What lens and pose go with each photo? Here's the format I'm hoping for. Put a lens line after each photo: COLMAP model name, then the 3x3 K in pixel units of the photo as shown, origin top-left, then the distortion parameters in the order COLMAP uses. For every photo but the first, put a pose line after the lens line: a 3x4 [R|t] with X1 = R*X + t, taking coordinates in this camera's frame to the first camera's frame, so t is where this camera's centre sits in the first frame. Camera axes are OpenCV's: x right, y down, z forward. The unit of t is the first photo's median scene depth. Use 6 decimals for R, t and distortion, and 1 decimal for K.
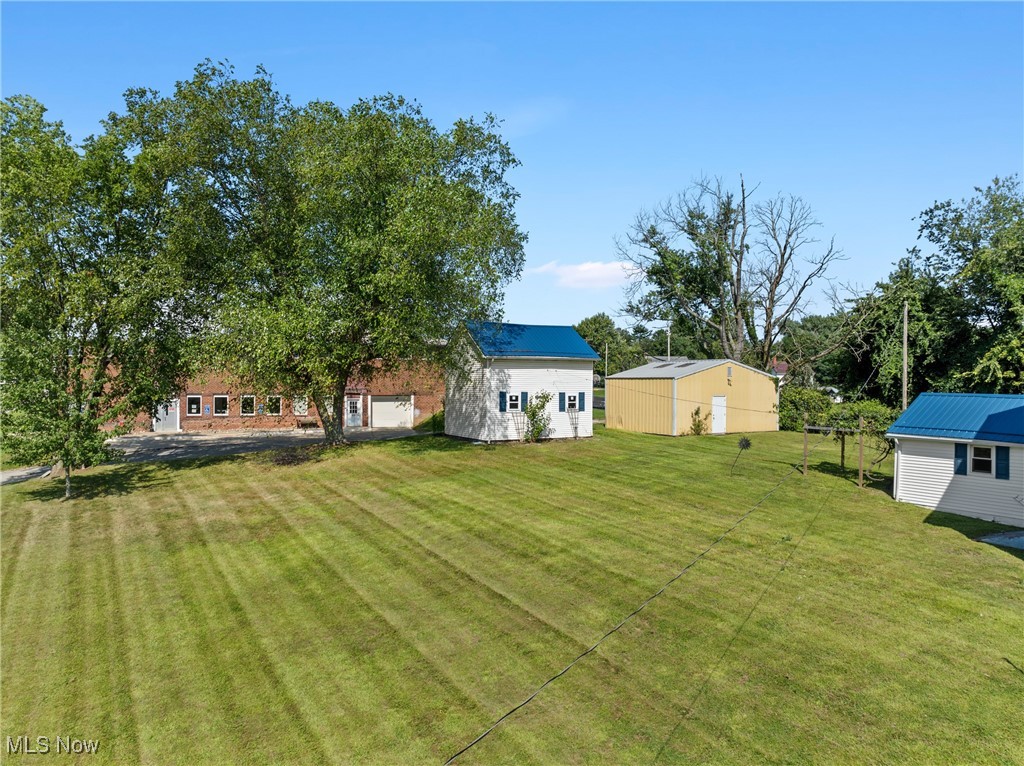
lens RADIAL K [[724.0, 0, 515.2], [0, 724.0, 385.0], [0, 0, 1]] dist [-0.034435, -0.001645]
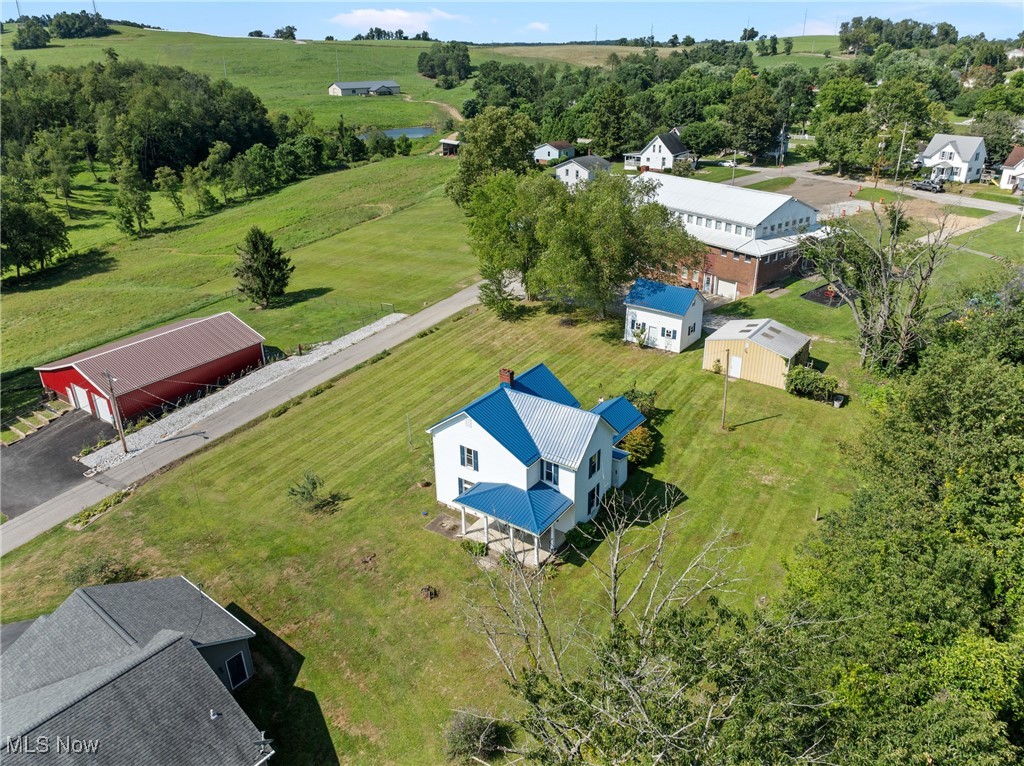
lens RADIAL K [[724.0, 0, 515.2], [0, 724.0, 385.0], [0, 0, 1]] dist [-0.034435, -0.001645]
pose [[0.400742, 0.384360, -0.831669, 1.646023], [0.009858, 0.905885, 0.423410, -0.704605], [0.916138, -0.177877, 0.359237, -0.097244]]
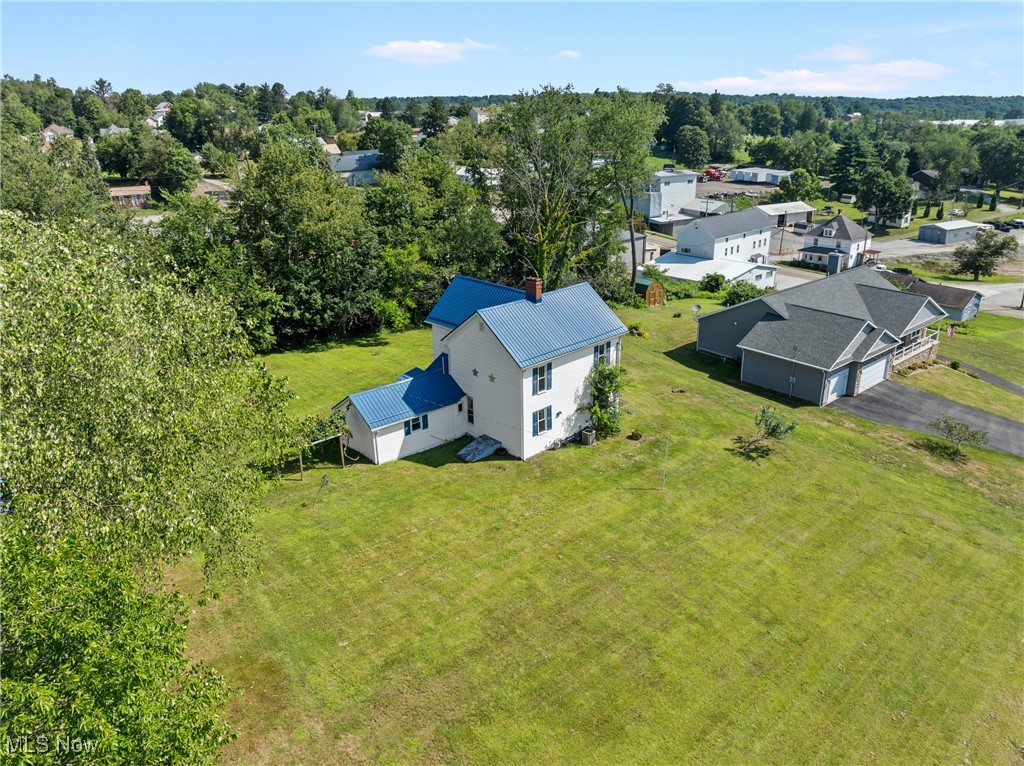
lens RADIAL K [[755.9, 0, 512.0], [0, 755.9, 383.0], [0, 0, 1]] dist [-0.077797, -0.003456]
pose [[-0.221047, -0.348655, 0.910812, -0.702814], [0.014915, 0.932596, 0.360613, -0.424617], [-0.975149, 0.093297, -0.200948, 0.691694]]
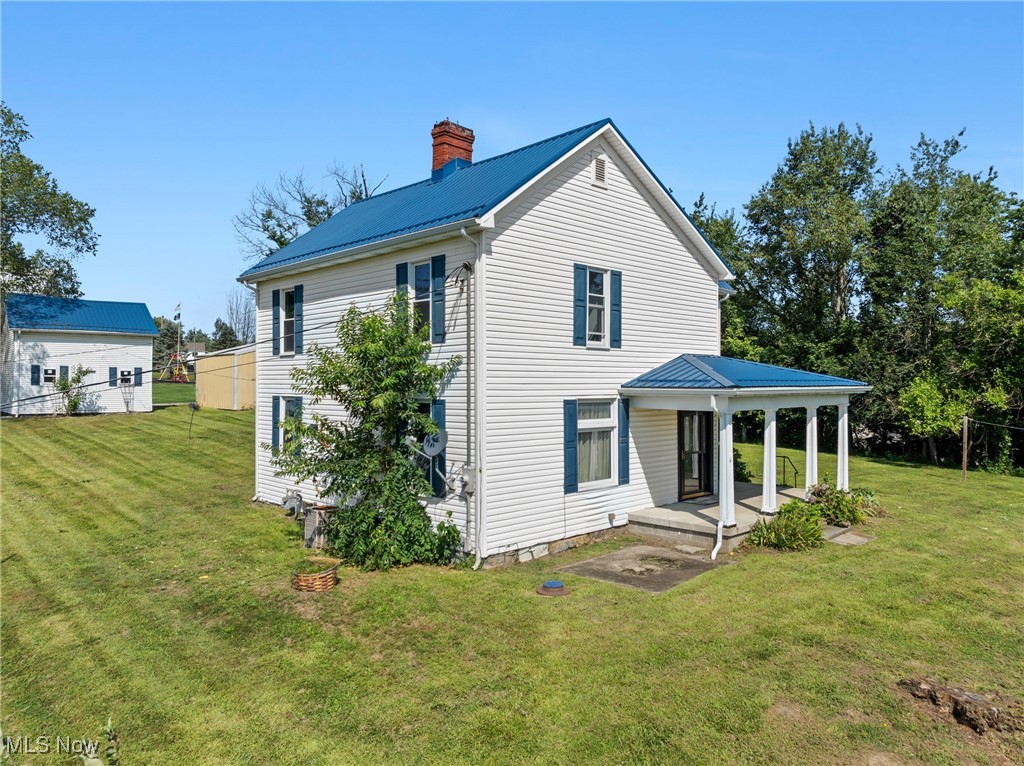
lens RADIAL K [[724.0, 0, 515.2], [0, 724.0, 385.0], [0, 0, 1]] dist [-0.034435, -0.001645]
pose [[0.974207, -0.000750, 0.225654, 0.400018], [0.000728, 1.000000, 0.000181, 0.036562], [-0.225654, -0.000012, 0.974207, -0.099447]]
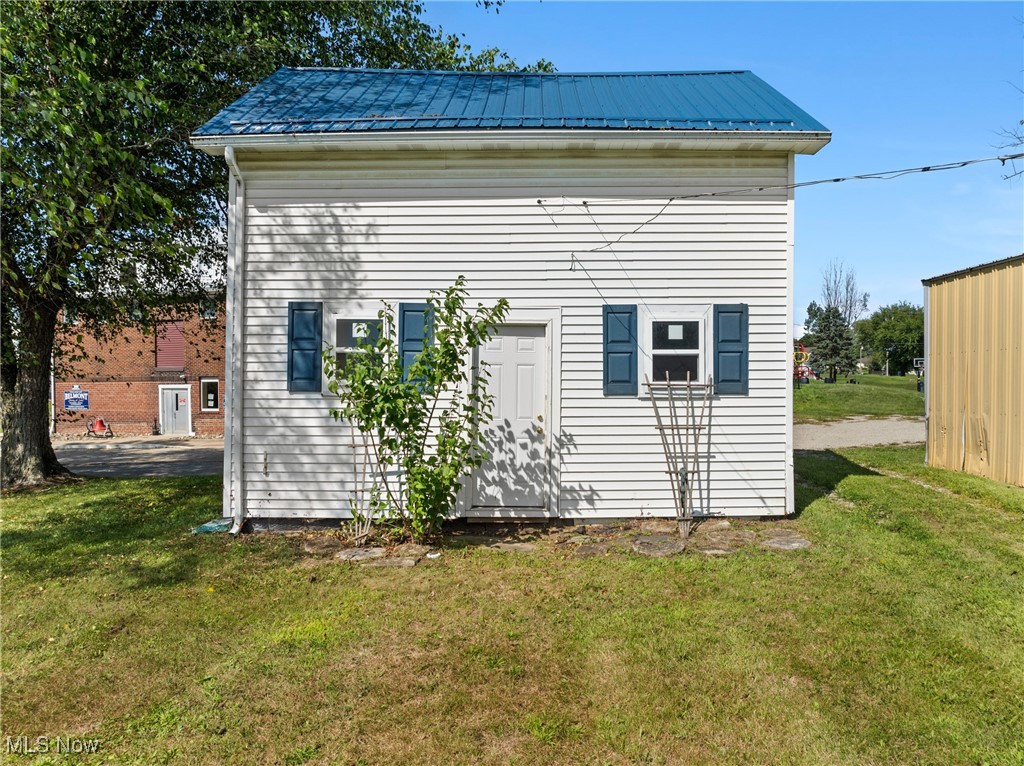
lens RADIAL K [[724.0, 0, 515.2], [0, 724.0, 385.0], [0, 0, 1]] dist [-0.034435, -0.001645]
pose [[0.866831, -0.010057, -0.498501, 0.150031], [0.008601, 0.999949, -0.005217, 0.035842], [0.498529, 0.000234, 0.866873, 0.830854]]
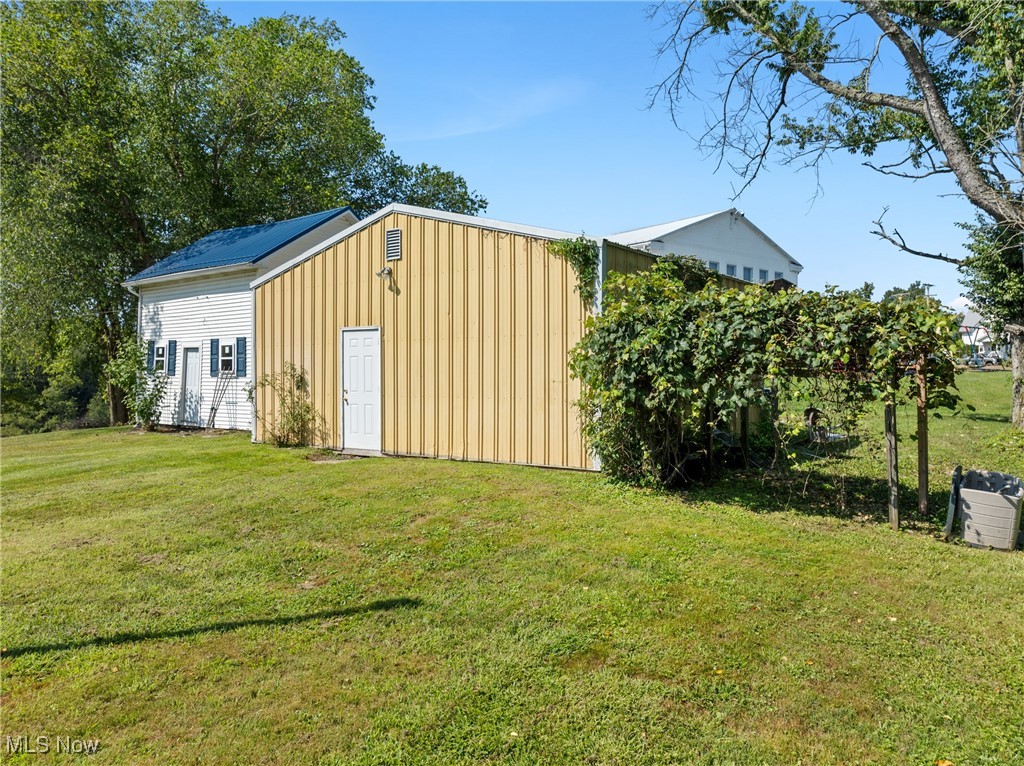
lens RADIAL K [[734.3, 0, 515.6], [0, 734.3, 381.9], [0, 0, 1]] dist [-0.045200, 0.000639]
pose [[0.396704, 0.008528, -0.917907, 0.653087], [-0.004108, 0.999963, 0.007515, 0.037332], [0.917937, 0.000789, 0.396724, 1.029840]]
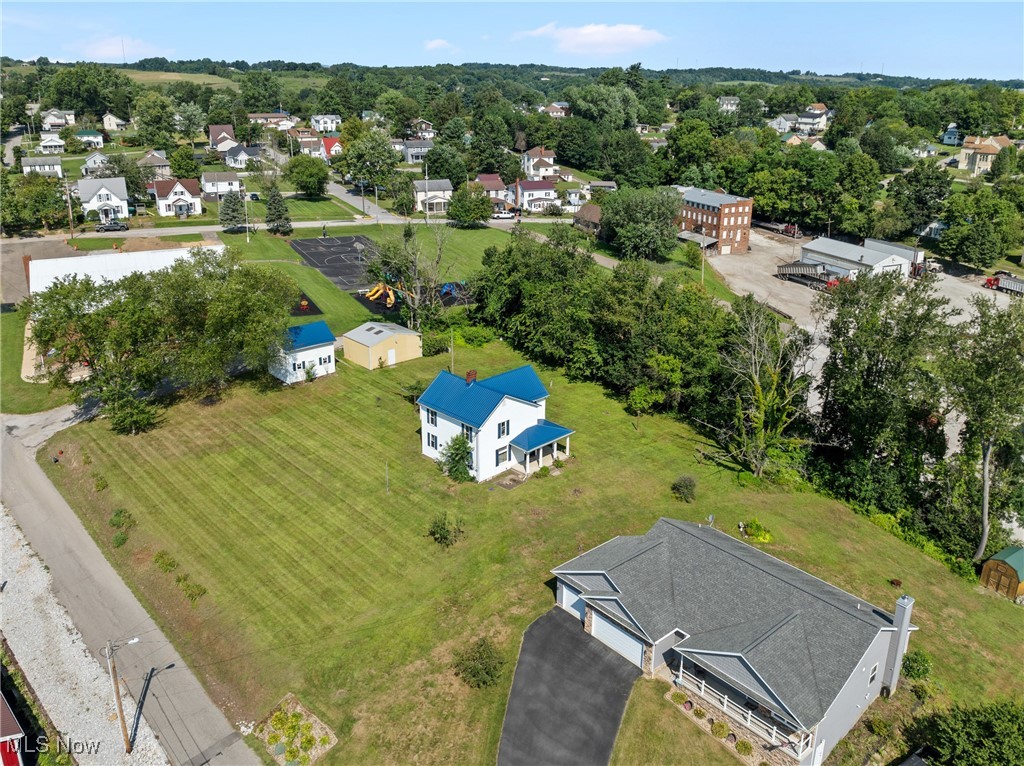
lens RADIAL K [[843.9, 0, 548.6], [0, 843.9, 381.2], [0, 0, 1]] dist [-0.047474, -0.004403]
pose [[0.965852, -0.072410, 0.248769, 0.100087], [-0.020514, 0.935767, 0.352022, -0.927358], [-0.258280, -0.345105, 0.902327, -1.744112]]
